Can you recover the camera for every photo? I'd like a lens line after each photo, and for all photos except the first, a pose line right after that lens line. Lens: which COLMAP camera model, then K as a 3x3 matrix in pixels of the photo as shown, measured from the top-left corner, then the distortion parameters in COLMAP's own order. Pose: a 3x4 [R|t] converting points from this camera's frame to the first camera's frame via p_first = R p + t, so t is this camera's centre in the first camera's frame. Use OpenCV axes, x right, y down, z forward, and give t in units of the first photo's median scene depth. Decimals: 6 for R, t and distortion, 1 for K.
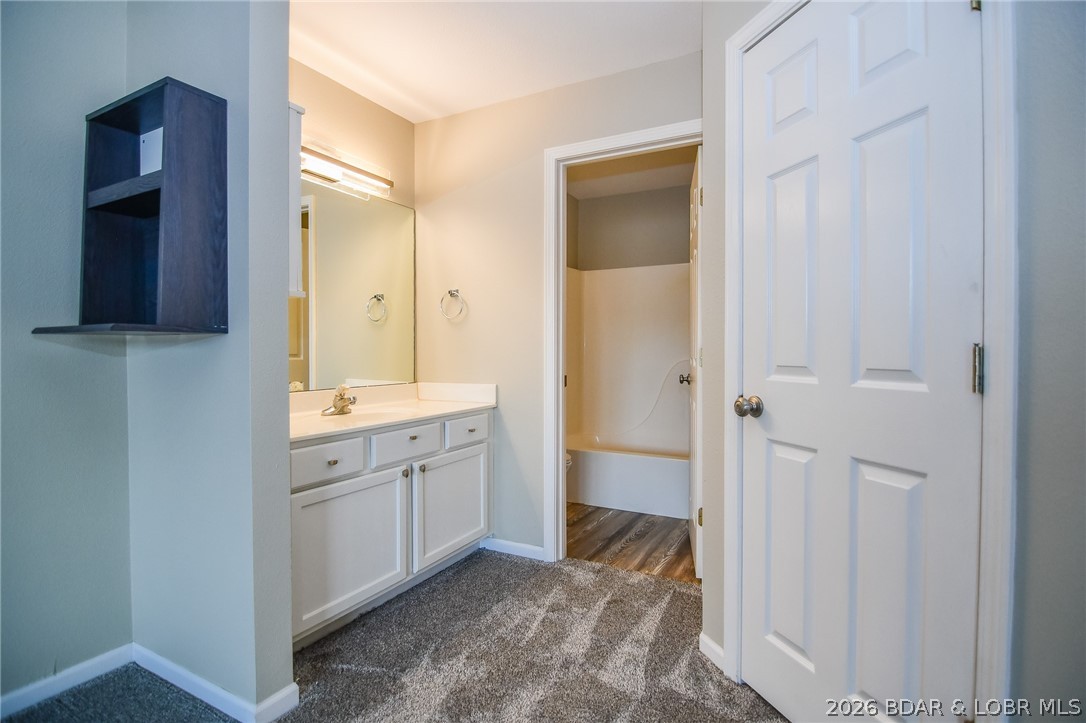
lens RADIAL K [[530.4, 0, 543.4], [0, 530.4, 355.7], [0, 0, 1]] dist [-0.009484, -0.010188]
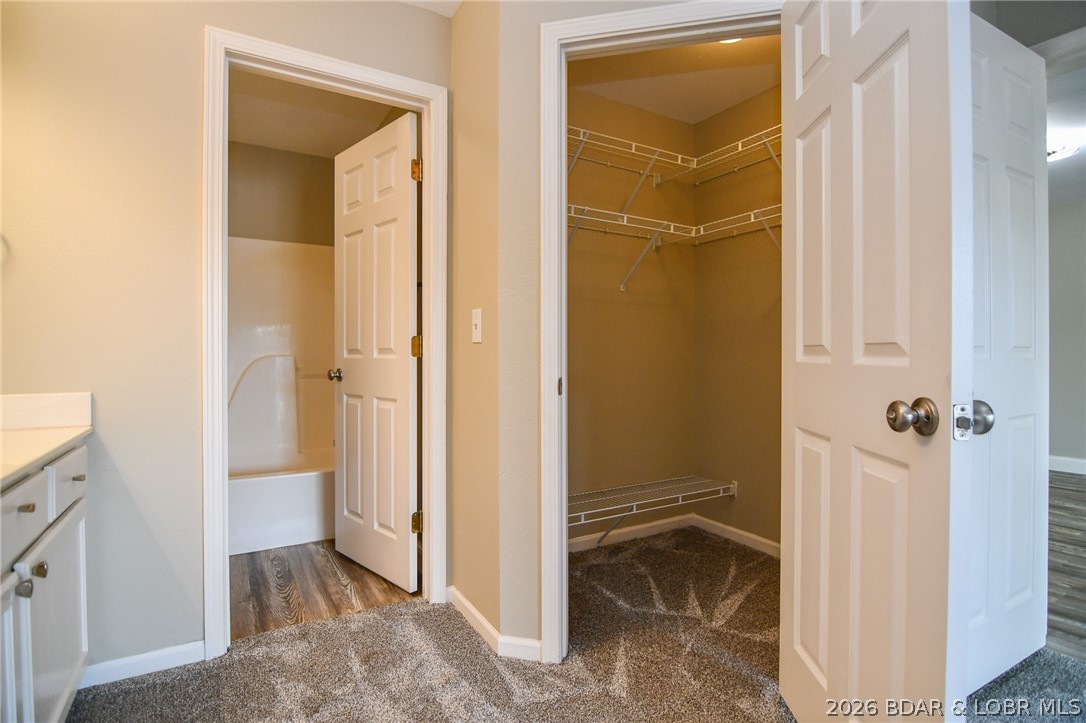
lens RADIAL K [[530.4, 0, 534.4], [0, 530.4, 359.0], [0, 0, 1]] dist [-0.009484, -0.010188]
pose [[0.533042, -0.010761, 0.846021, -0.320657], [0.011691, 0.999917, 0.005352, 0.020975], [-0.846008, 0.007038, 0.533123, 0.314664]]
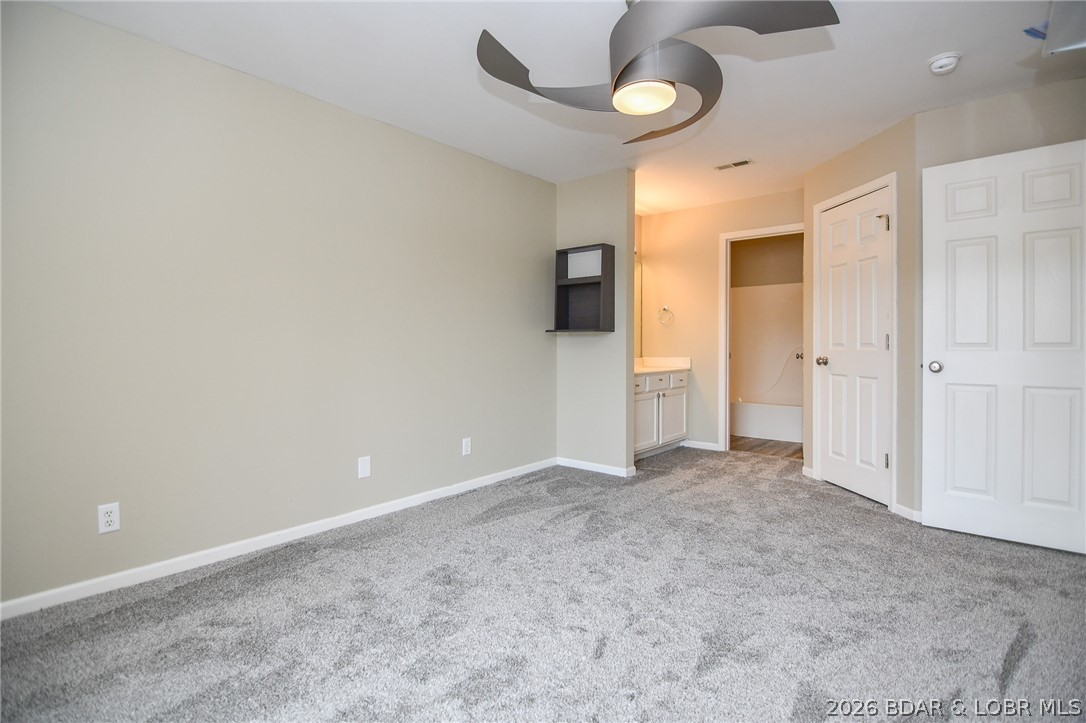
lens RADIAL K [[530.4, 0, 537.6], [0, 530.4, 355.6], [0, 0, 1]] dist [-0.009484, -0.010188]
pose [[0.973087, 0.000797, -0.230435, -0.194565], [0.002182, 0.999917, 0.012671, 0.023251], [0.230426, -0.012833, 0.973005, -1.000887]]
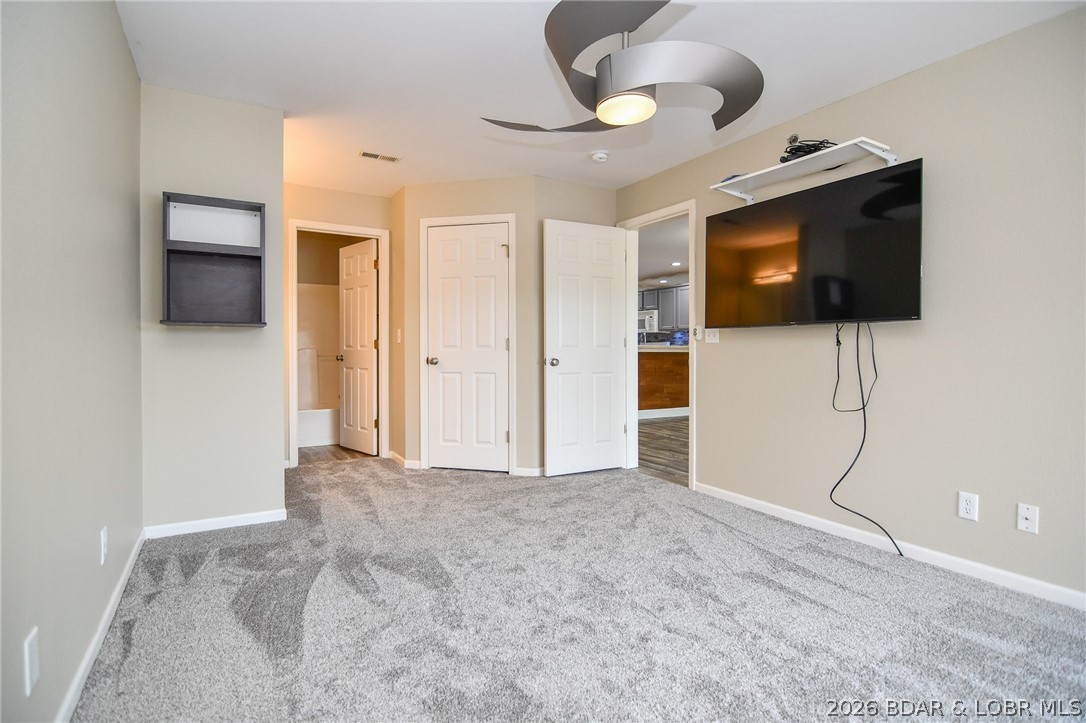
lens RADIAL K [[530.4, 0, 531.1], [0, 530.4, 360.5], [0, 0, 1]] dist [-0.009484, -0.010188]
pose [[0.543179, -0.023991, 0.839274, -0.973822], [0.008222, 0.999696, 0.023255, 0.021118], [-0.839577, -0.005731, 0.543211, -0.541722]]
